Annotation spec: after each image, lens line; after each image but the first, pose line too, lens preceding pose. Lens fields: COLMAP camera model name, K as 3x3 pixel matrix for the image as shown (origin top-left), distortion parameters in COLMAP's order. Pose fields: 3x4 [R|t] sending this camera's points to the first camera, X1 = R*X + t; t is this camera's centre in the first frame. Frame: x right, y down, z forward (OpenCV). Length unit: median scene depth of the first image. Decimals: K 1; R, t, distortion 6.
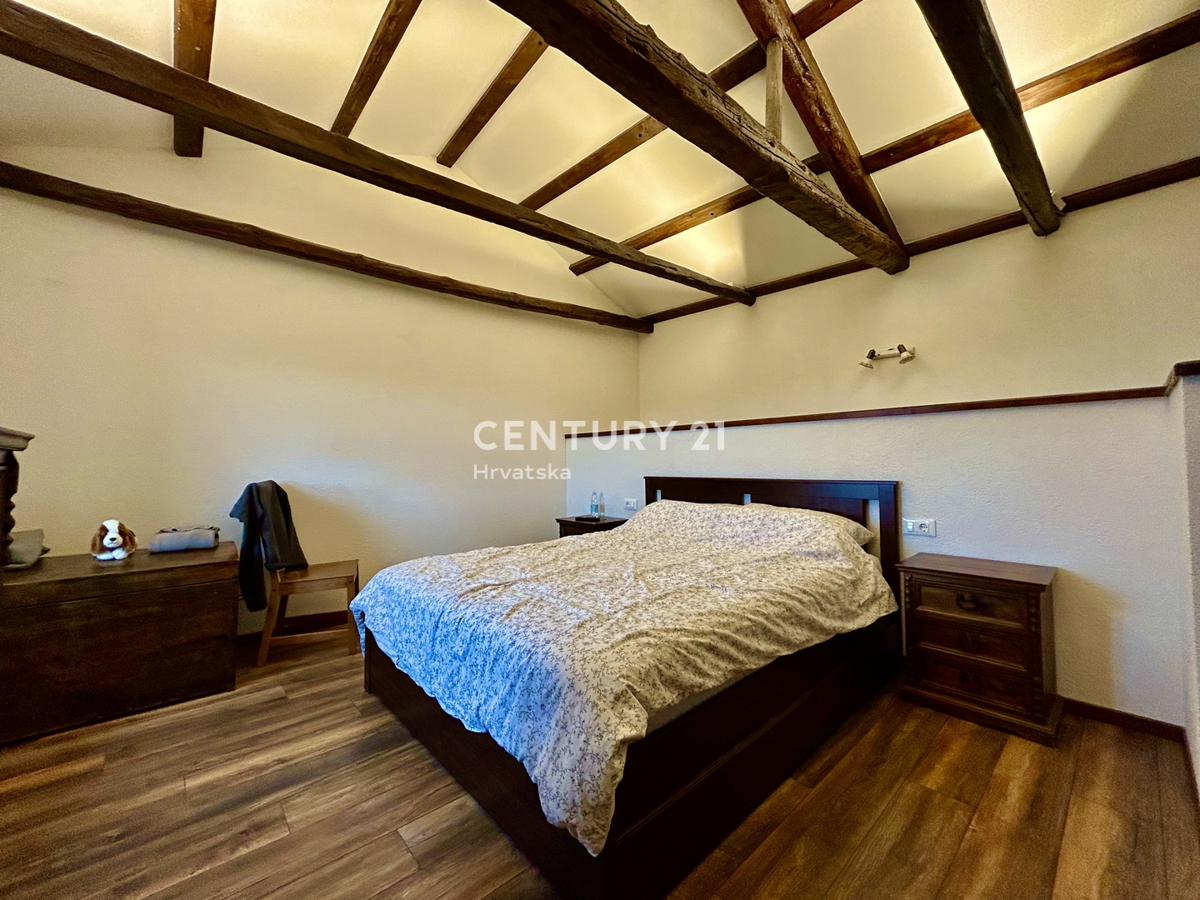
lens RADIAL K [[474.0, 0, 600.0], [0, 474.0, 450.0], [0, 0, 1]] dist [-0.000457, 0.000167]
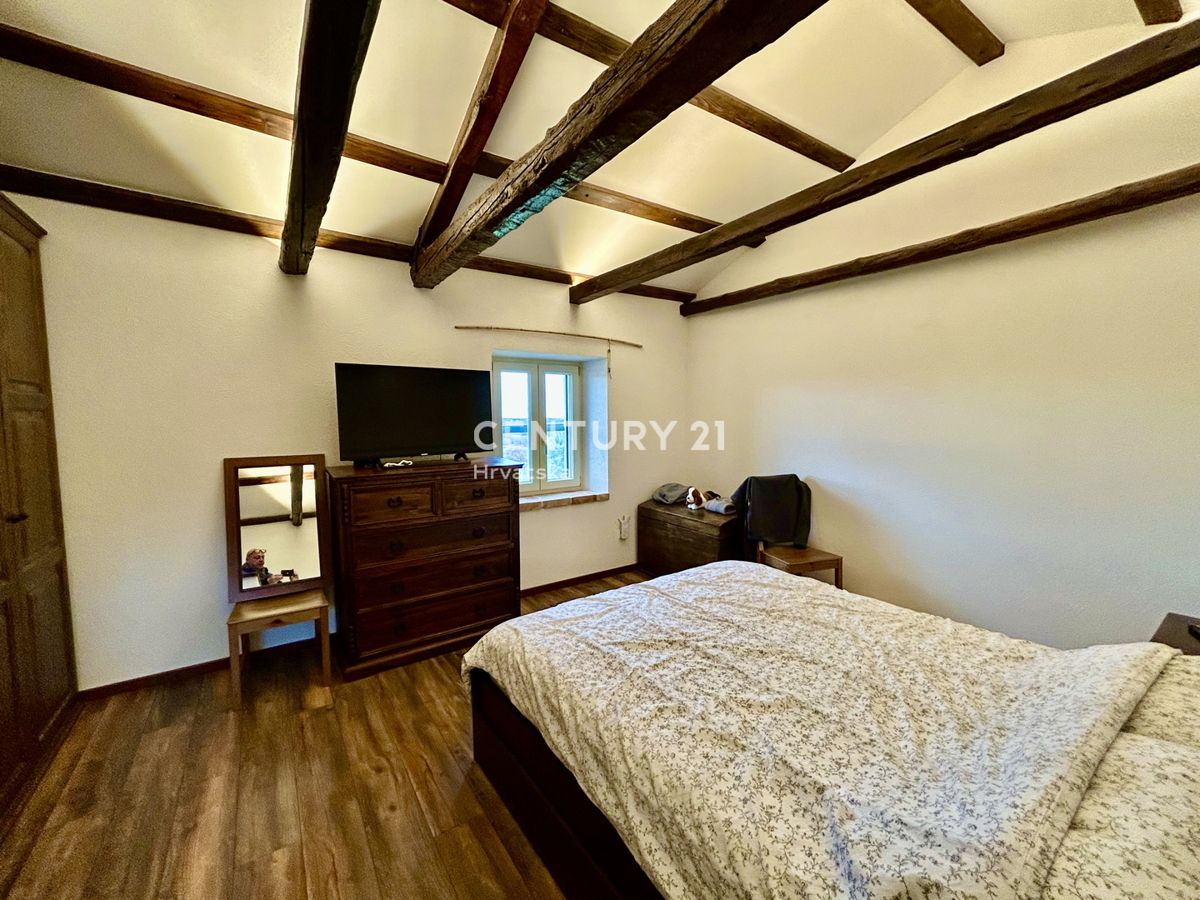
lens RADIAL K [[481.1, 0, 599.5], [0, 481.1, 447.4], [0, 0, 1]] dist [-0.003382, 0.000551]
pose [[-0.107881, 0.082020, -0.990775, 0.976137], [0.028667, 0.996433, 0.079367, -0.191394], [0.993750, -0.019840, -0.109847, 0.943619]]
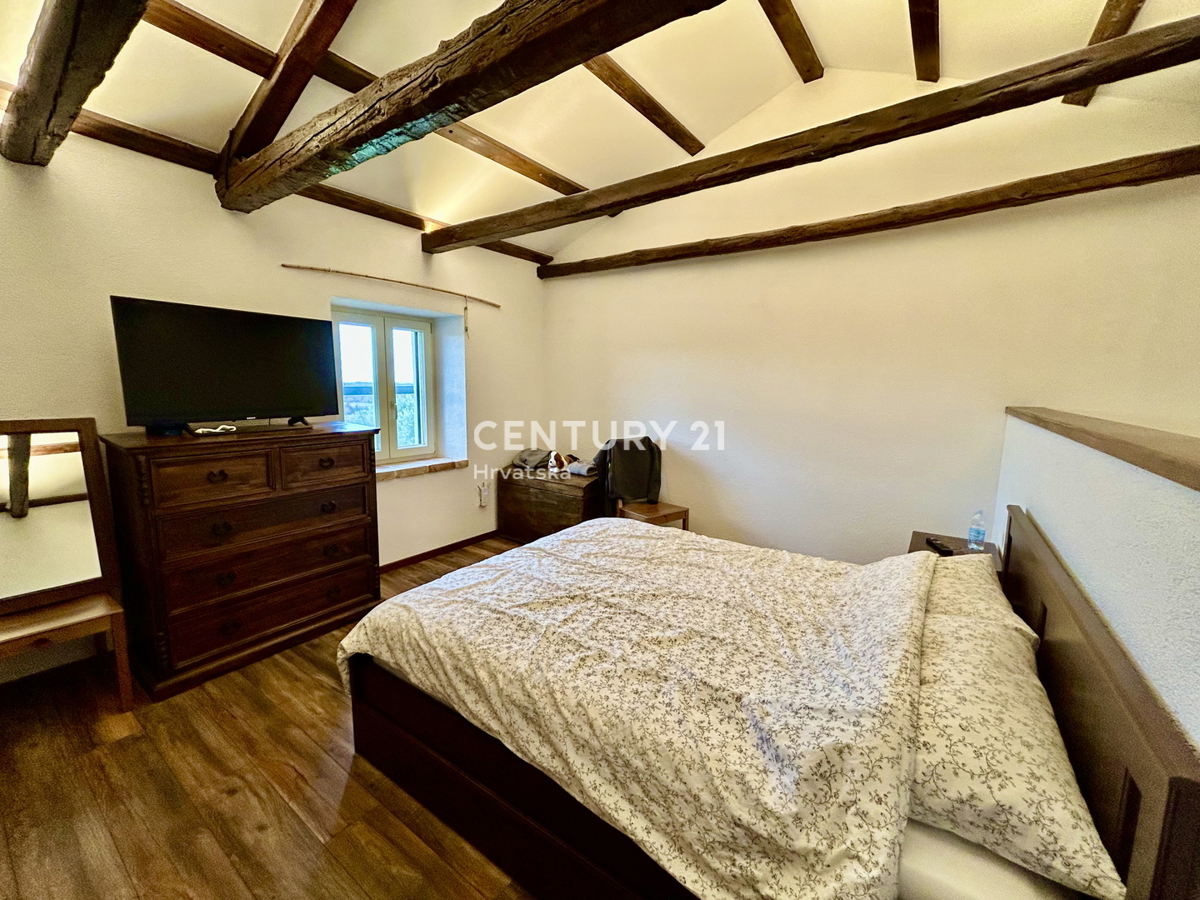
lens RADIAL K [[481.1, 0, 599.5], [0, 481.1, 447.4], [0, 0, 1]] dist [-0.003382, 0.000551]
pose [[0.236293, 0.147458, -0.960428, 0.961335], [-0.001058, 0.988457, 0.151501, -0.179654], [0.971681, -0.034782, 0.233722, 0.810476]]
